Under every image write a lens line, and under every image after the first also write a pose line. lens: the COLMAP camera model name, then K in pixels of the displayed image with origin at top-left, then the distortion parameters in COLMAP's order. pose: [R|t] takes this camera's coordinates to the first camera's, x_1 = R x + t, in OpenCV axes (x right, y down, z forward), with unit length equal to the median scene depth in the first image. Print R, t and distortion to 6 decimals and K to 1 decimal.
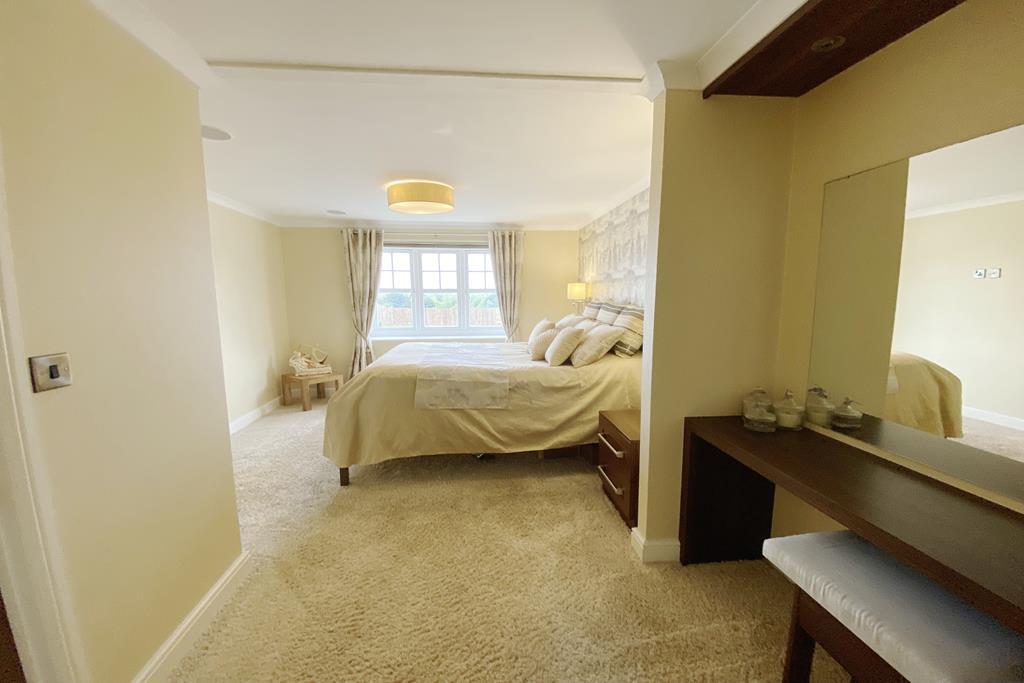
lens RADIAL K [[406.6, 0, 511.2], [0, 406.6, 347.9], [0, 0, 1]] dist [0.024509, -0.022759]
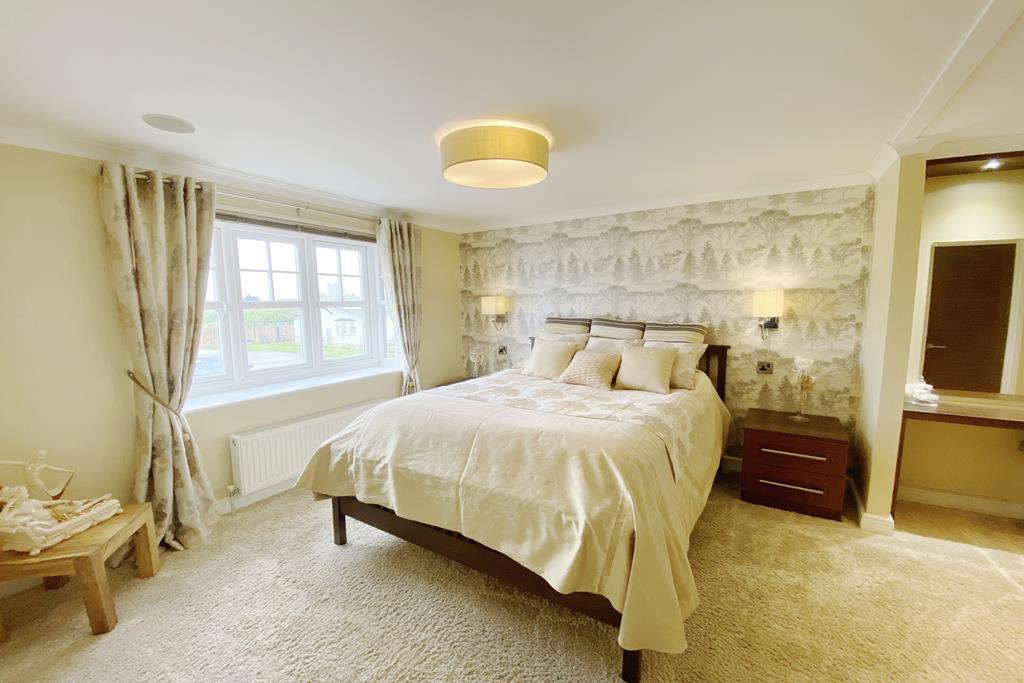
lens RADIAL K [[406.6, 0, 511.2], [0, 406.6, 347.9], [0, 0, 1]] dist [0.024509, -0.022759]
pose [[0.616068, -0.098346, 0.781529, -0.482731], [0.104870, 0.993583, 0.042364, -0.075631], [-0.780681, 0.055860, 0.622428, 0.411699]]
